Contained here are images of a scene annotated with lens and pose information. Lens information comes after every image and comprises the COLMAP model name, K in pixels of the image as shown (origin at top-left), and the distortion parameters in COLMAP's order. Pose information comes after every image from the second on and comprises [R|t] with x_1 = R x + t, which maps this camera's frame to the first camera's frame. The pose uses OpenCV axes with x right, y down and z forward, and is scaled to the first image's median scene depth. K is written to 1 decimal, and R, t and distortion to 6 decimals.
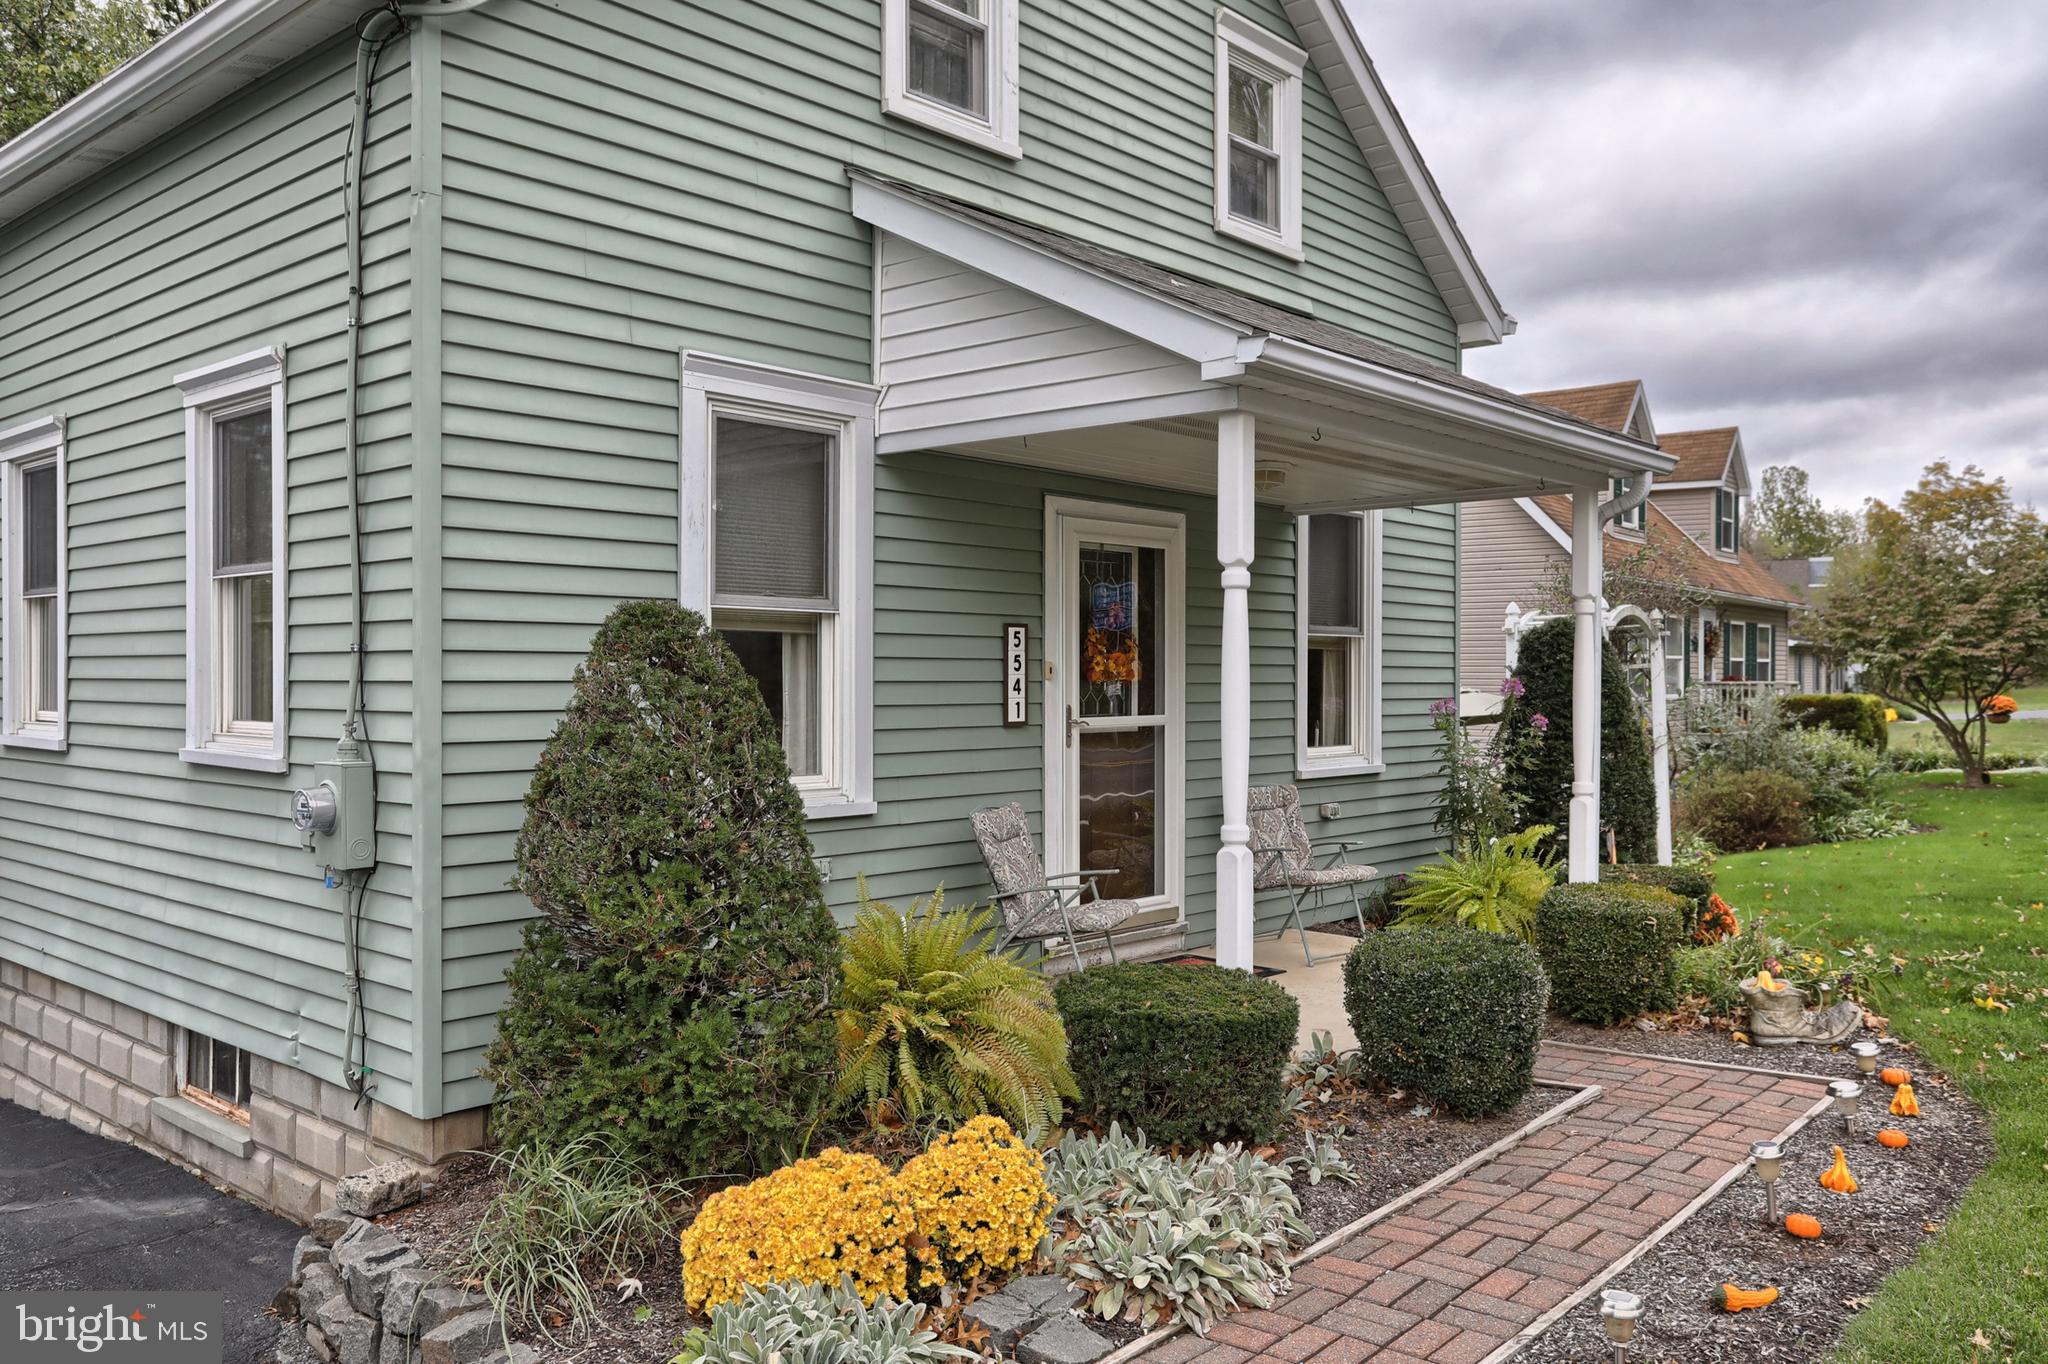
lens RADIAL K [[1541.1, 0, 1026.3], [0, 1541.1, 664.4], [0, 0, 1]] dist [-0.007248, 0.015175]
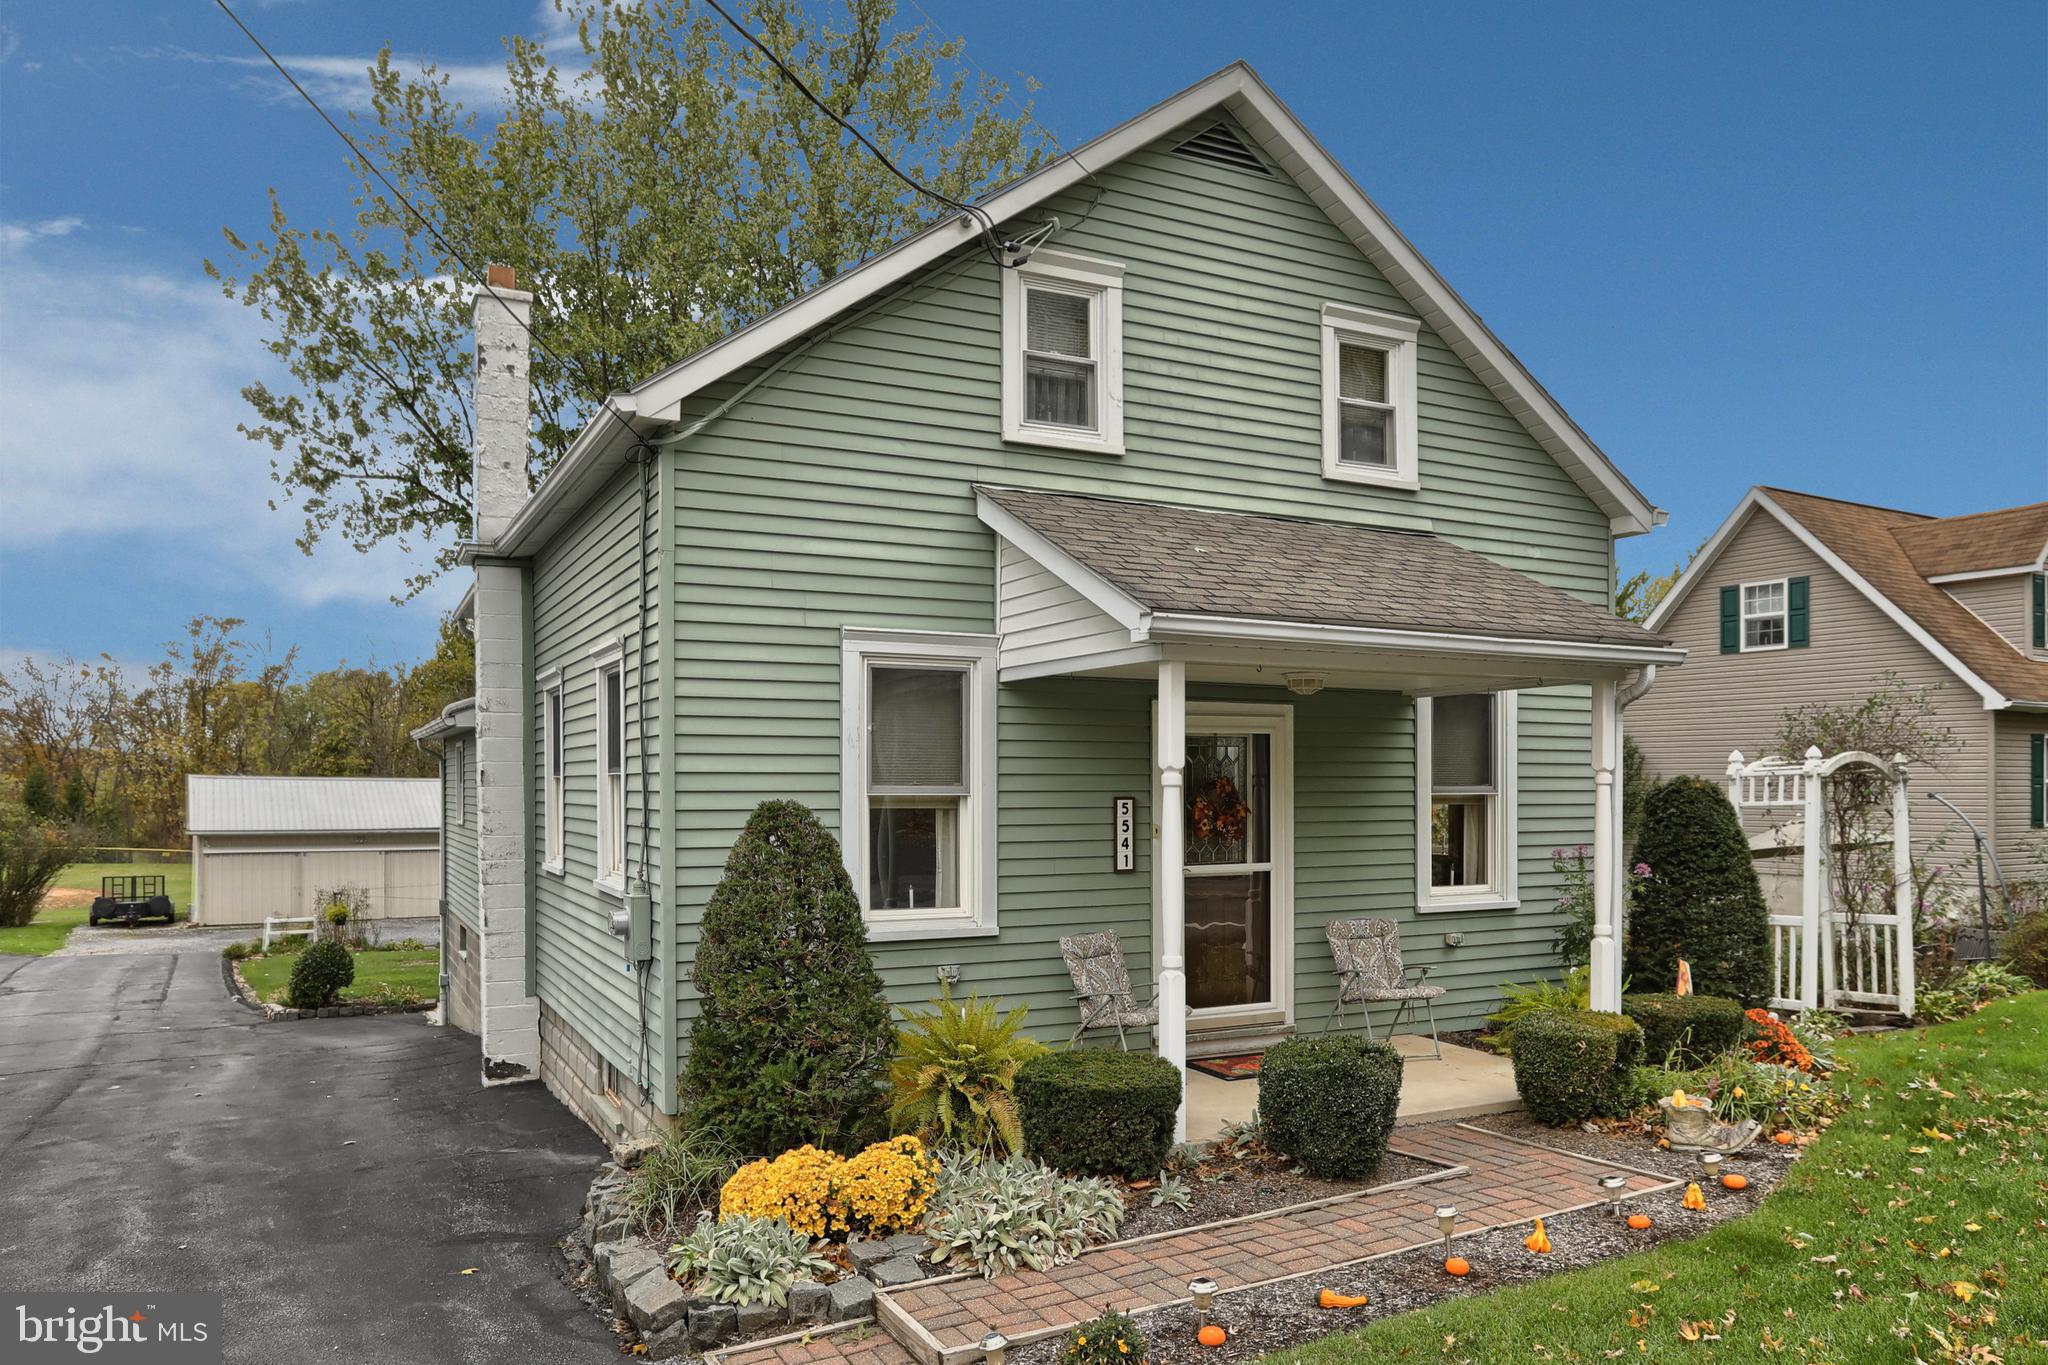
lens RADIAL K [[1408.8, 0, 1065.2], [0, 1408.8, 778.8], [0, 0, 1]] dist [-0.035865, 0.006325]
pose [[0.934259, -0.005174, -0.356558, 0.429380], [0.006962, 0.999969, 0.003731, -0.052752], [0.356528, -0.005968, 0.934266, -0.195515]]
